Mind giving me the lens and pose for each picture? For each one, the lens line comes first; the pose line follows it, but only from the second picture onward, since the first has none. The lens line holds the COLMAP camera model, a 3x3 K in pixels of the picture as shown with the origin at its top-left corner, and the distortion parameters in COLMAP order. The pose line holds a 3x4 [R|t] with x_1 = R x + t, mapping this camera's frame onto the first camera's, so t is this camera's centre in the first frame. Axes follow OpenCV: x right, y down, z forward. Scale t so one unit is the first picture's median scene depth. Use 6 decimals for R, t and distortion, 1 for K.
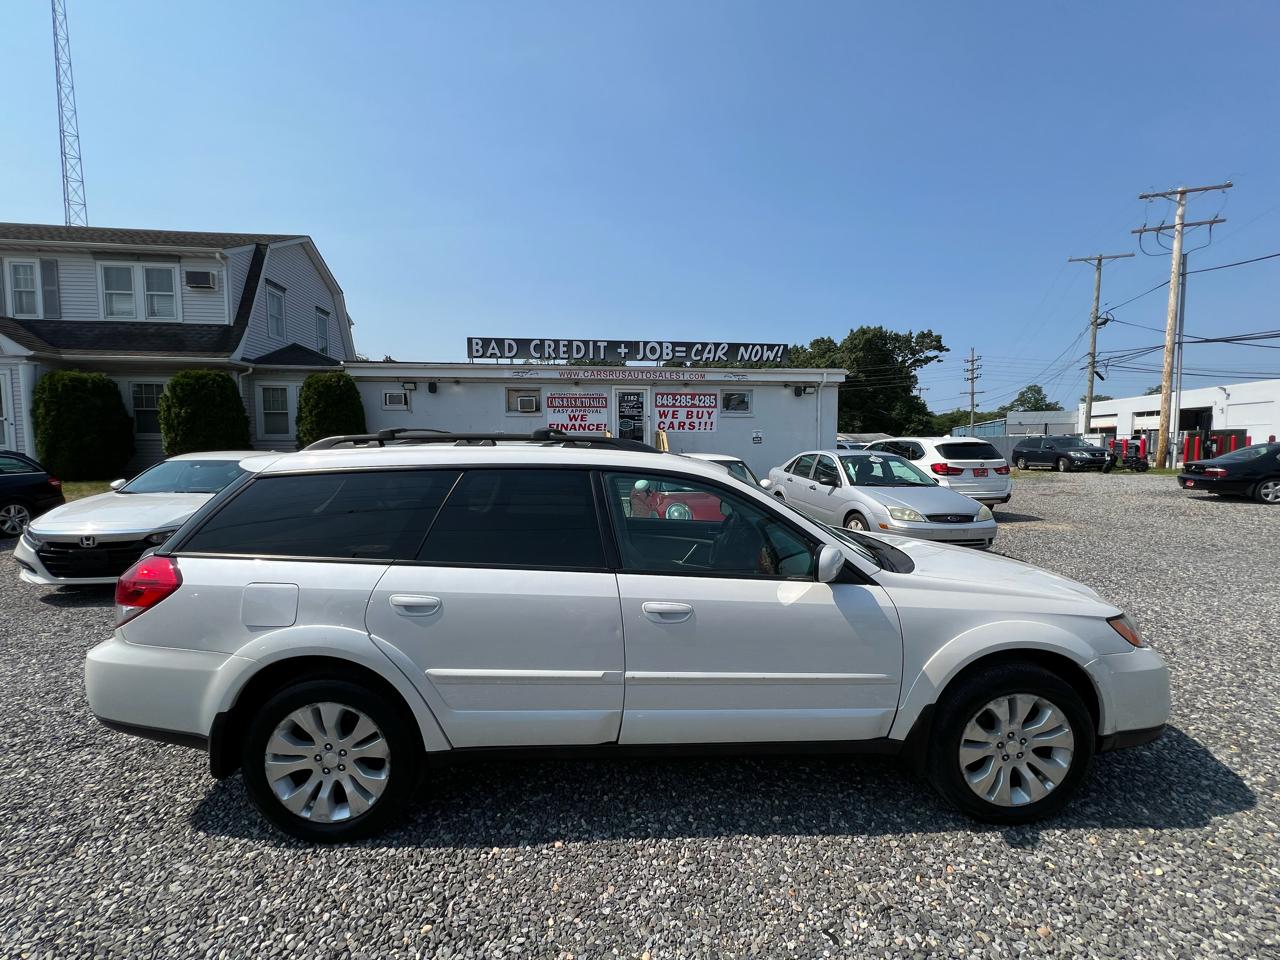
lens RADIAL K [[516.9, 0, 628.3], [0, 516.9, 475.5], [0, 0, 1]] dist [-0.006157, -0.000007]
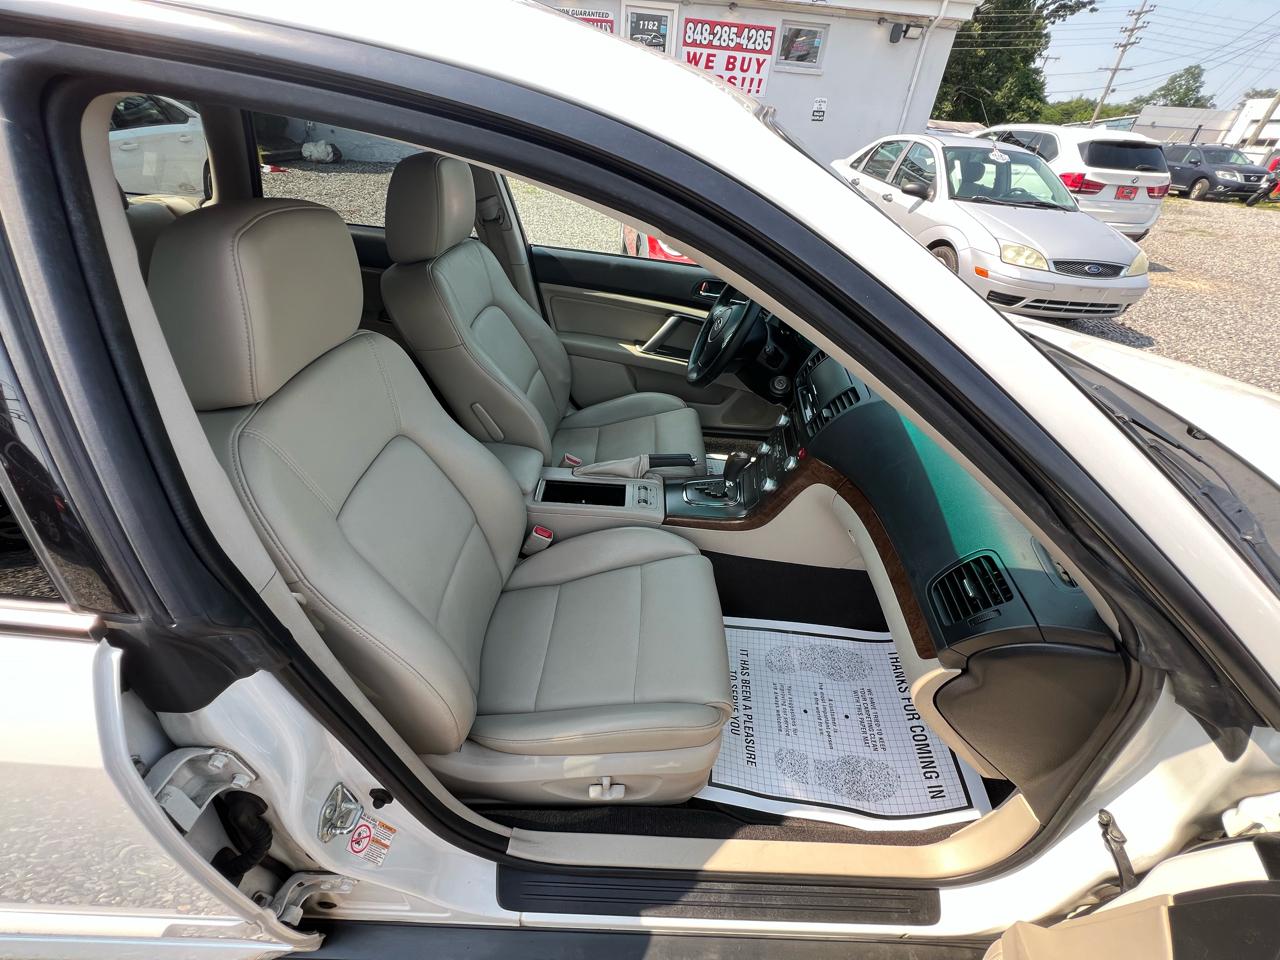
lens RADIAL K [[516.9, 0, 641.2], [0, 516.9, 483.3], [0, 0, 1]] dist [-0.006157, -0.000007]
pose [[0.997624, 0.066342, 0.018552, 0.023040], [-0.066109, 0.846319, 0.528558, 0.002288], [0.019364, -0.528528, 0.848695, 0.113286]]
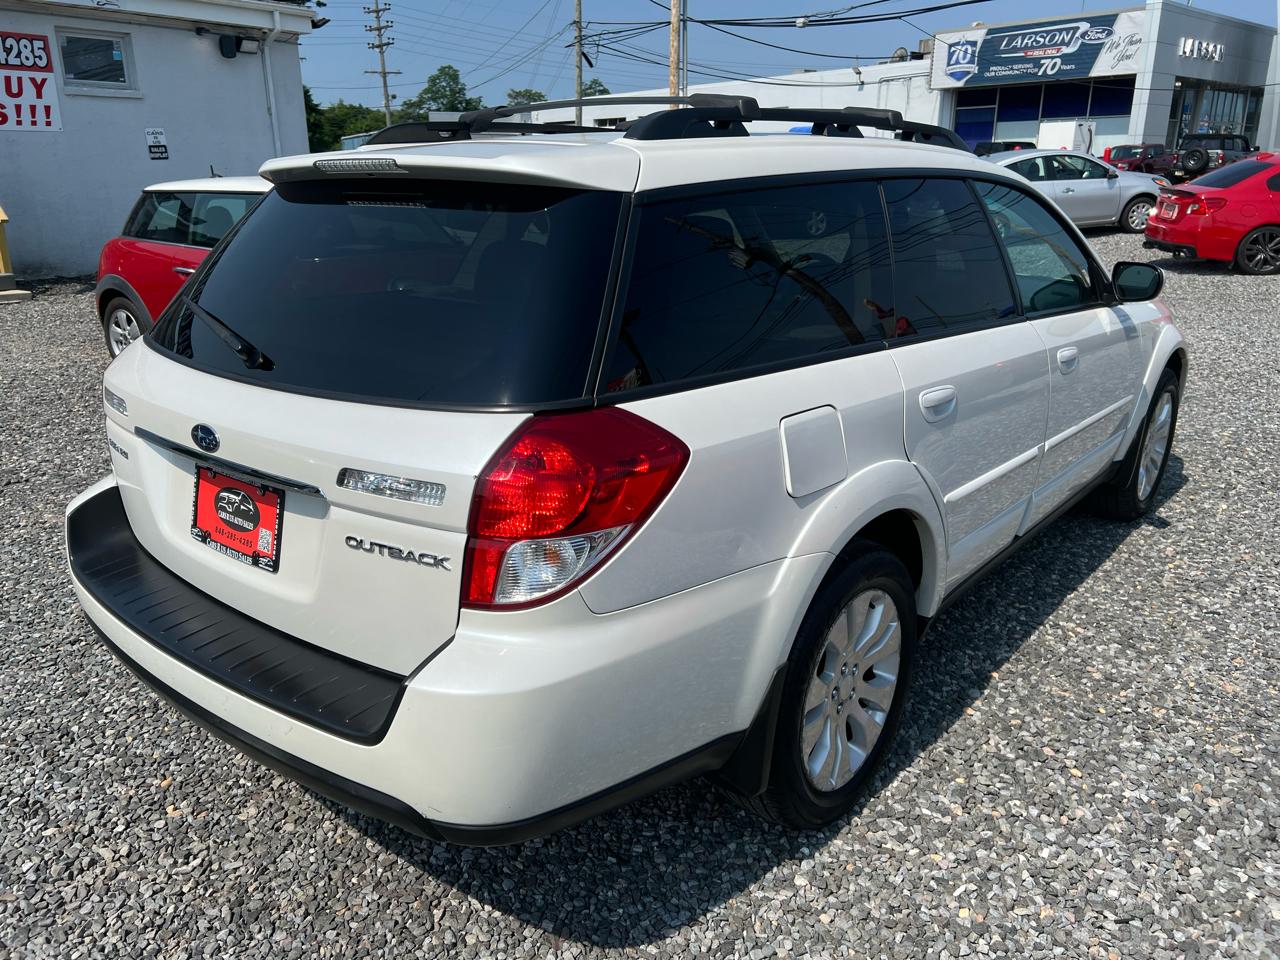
lens RADIAL K [[1000.7, 0, 628.8], [0, 1000.7, 494.0], [0, 0, 1]] dist [0.020557, -0.032325]
pose [[0.649582, -0.231819, 0.724088, -0.199867], [0.043112, 0.962081, 0.269337, 0.002168], [-0.759068, -0.143740, 0.634945, 0.064895]]
